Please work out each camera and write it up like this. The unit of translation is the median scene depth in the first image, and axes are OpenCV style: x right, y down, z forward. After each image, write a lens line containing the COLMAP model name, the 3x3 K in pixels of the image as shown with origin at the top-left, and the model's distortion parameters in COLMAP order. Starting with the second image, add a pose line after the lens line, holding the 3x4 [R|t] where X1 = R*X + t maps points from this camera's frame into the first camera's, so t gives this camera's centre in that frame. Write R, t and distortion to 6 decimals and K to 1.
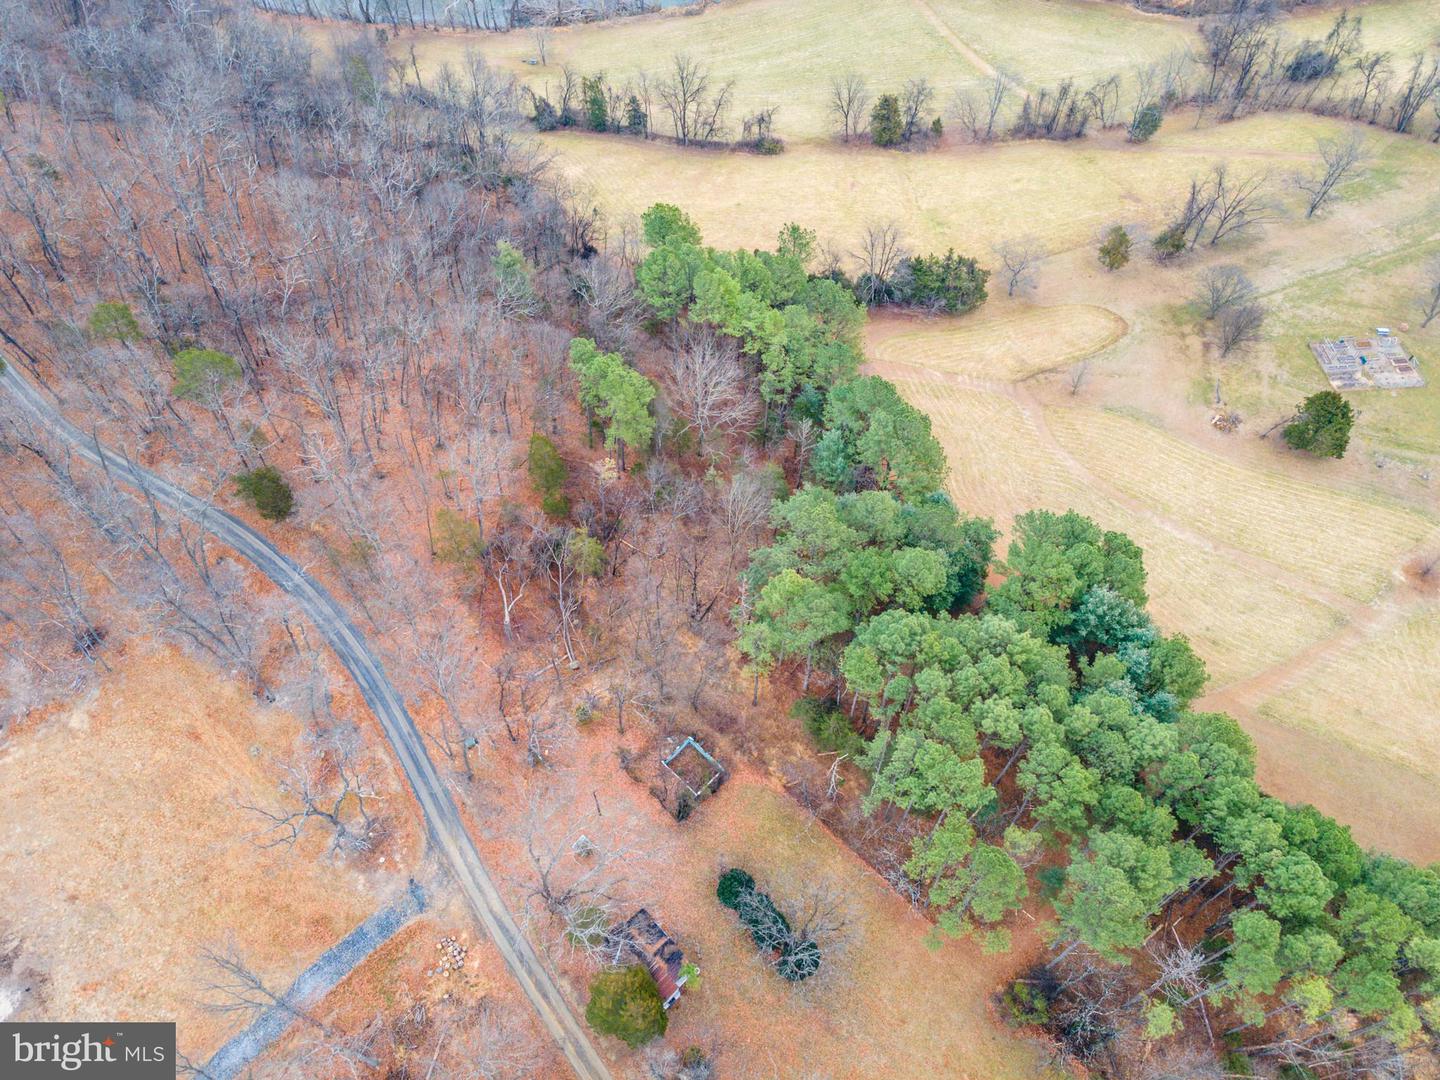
lens RADIAL K [[1006.0, 0, 720.0], [0, 1006.0, 540.0], [0, 0, 1]] dist [0.003873, -0.002866]
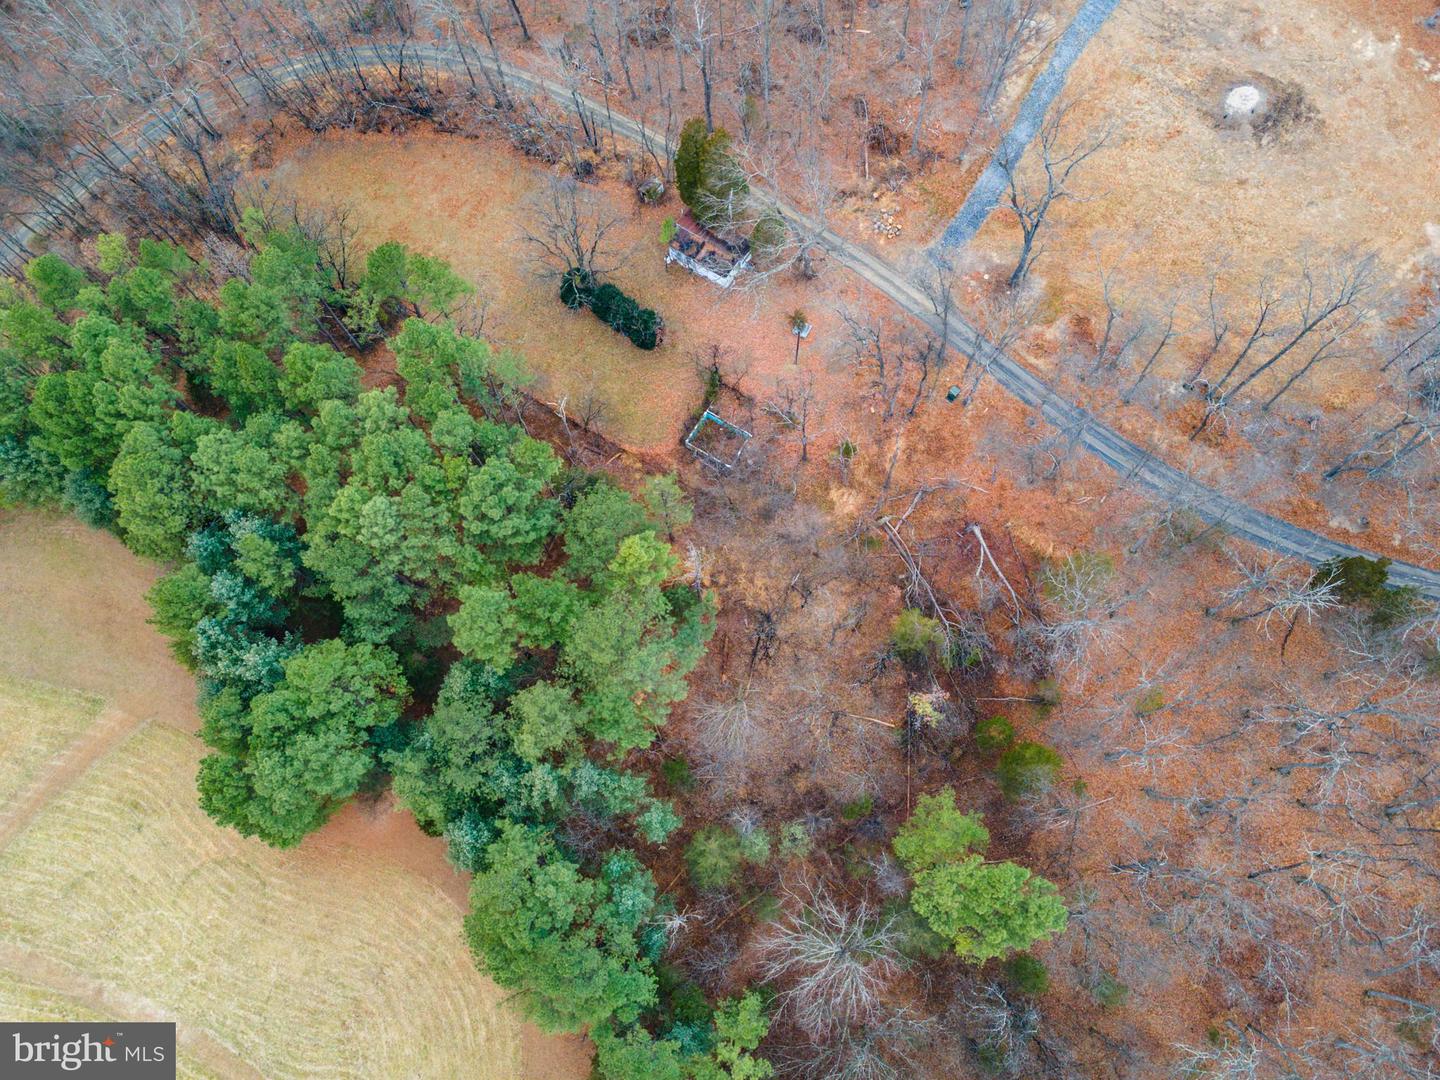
lens RADIAL K [[1006.0, 0, 720.0], [0, 1006.0, 540.0], [0, 0, 1]] dist [0.003873, -0.002866]
pose [[-0.973628, 0.223687, -0.044852, 0.037073], [-0.175467, -0.608579, 0.773850, -0.593910], [0.145804, 0.761312, 0.631779, 0.509465]]
